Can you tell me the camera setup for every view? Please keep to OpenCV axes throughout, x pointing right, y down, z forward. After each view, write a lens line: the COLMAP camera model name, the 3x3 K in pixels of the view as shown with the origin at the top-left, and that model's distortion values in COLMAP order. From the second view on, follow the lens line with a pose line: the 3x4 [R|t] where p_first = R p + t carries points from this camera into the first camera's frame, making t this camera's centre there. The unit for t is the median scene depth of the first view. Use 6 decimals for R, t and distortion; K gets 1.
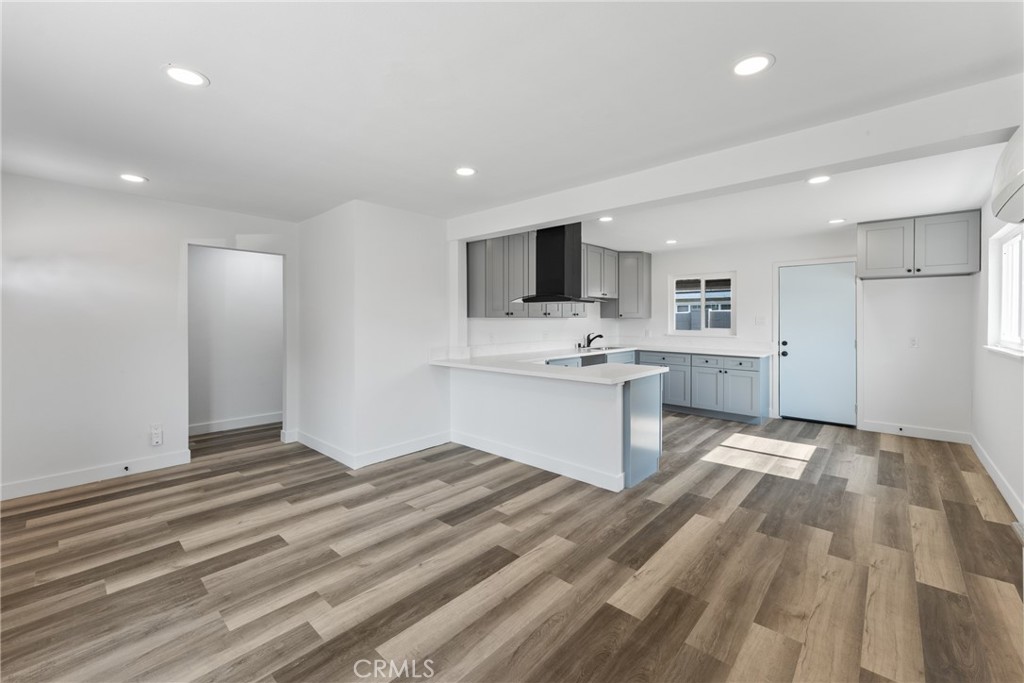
lens RADIAL K [[414.9, 0, 512.7], [0, 414.9, 317.2], [0, 0, 1]] dist [-0.002836, 0.000179]
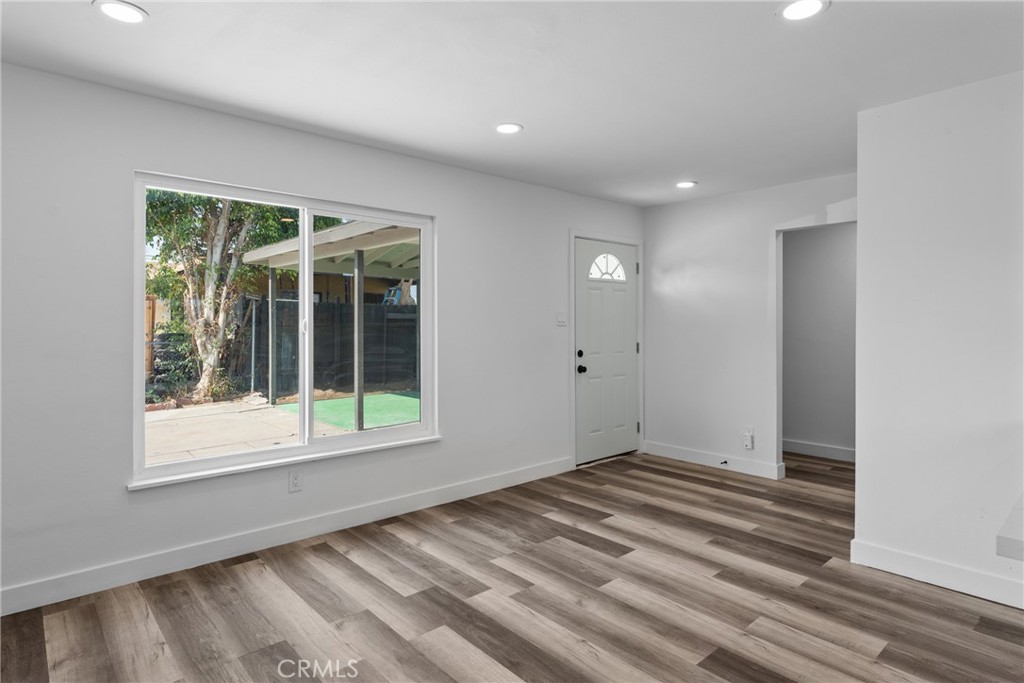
lens RADIAL K [[561.5, 0, 514.9], [0, 561.5, 321.7], [0, 0, 1]] dist [0.003537, 0.000588]
pose [[-0.099485, -0.002159, -0.995037, 0.503775], [0.006806, 0.999973, -0.002850, 0.017020], [0.995016, -0.007056, -0.099467, 0.622545]]
